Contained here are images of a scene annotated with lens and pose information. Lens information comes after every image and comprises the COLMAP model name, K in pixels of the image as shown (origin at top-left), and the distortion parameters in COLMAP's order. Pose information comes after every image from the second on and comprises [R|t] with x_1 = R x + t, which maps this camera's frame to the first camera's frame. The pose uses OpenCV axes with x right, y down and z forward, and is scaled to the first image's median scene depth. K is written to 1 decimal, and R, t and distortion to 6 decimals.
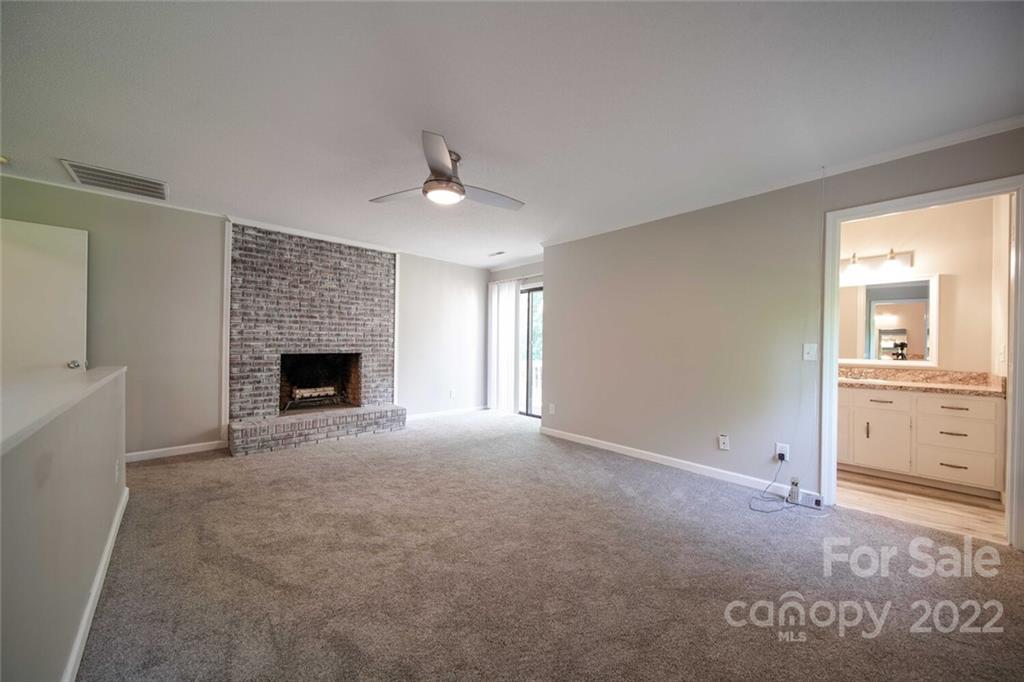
lens RADIAL K [[360.6, 0, 505.8], [0, 360.6, 342.8], [0, 0, 1]] dist [0.000006, 0.000074]
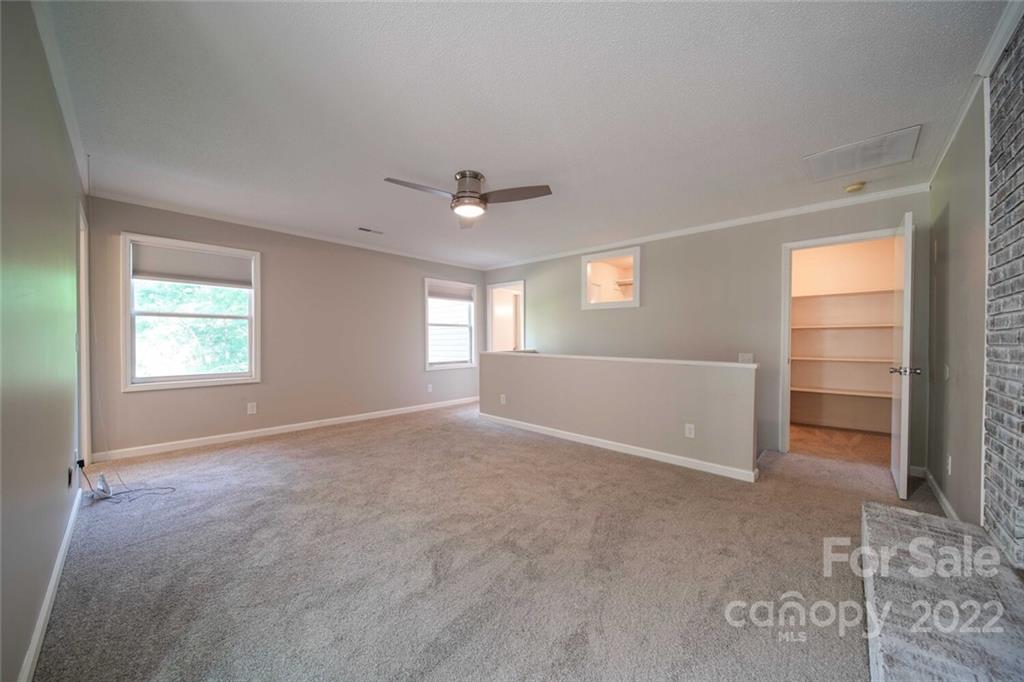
lens RADIAL K [[360.6, 0, 508.0], [0, 360.6, 341.6], [0, 0, 1]] dist [0.000006, 0.000074]
pose [[-0.997264, -0.014535, -0.072475, -0.122285], [-0.014993, 0.999871, 0.005777, -0.000209], [0.072382, 0.006848, -0.997353, 1.243071]]
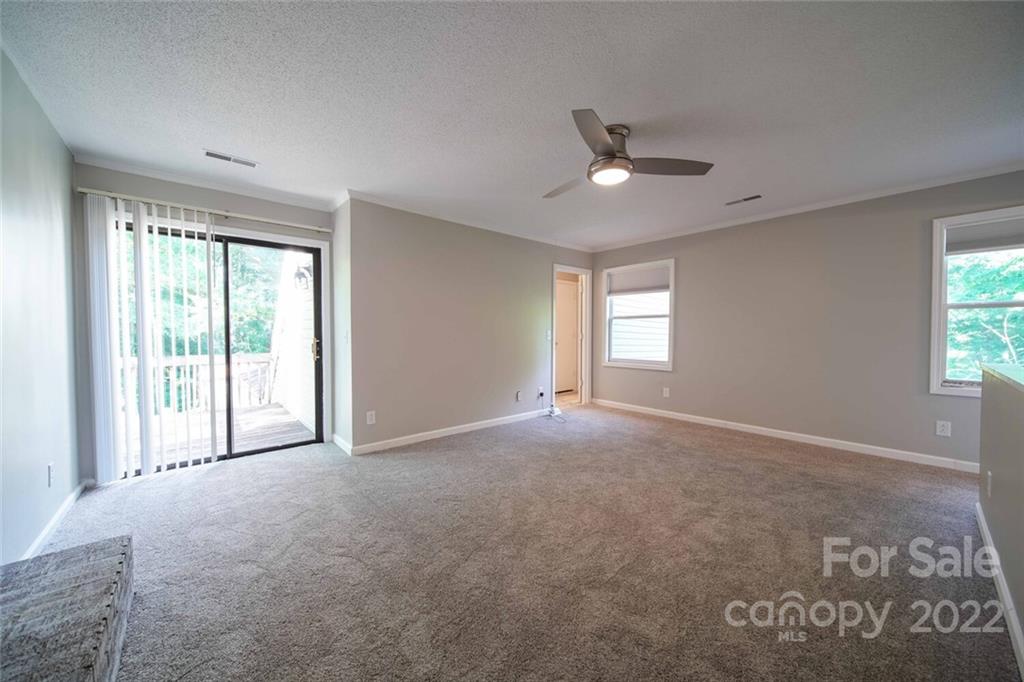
lens RADIAL K [[360.6, 0, 510.3], [0, 360.6, 342.9], [0, 0, 1]] dist [0.000006, 0.000074]
pose [[0.020939, -0.038407, 0.999043, -0.649810], [-0.001294, 0.999260, 0.038443, -0.005968], [-0.999780, -0.002097, 0.020874, 0.712735]]
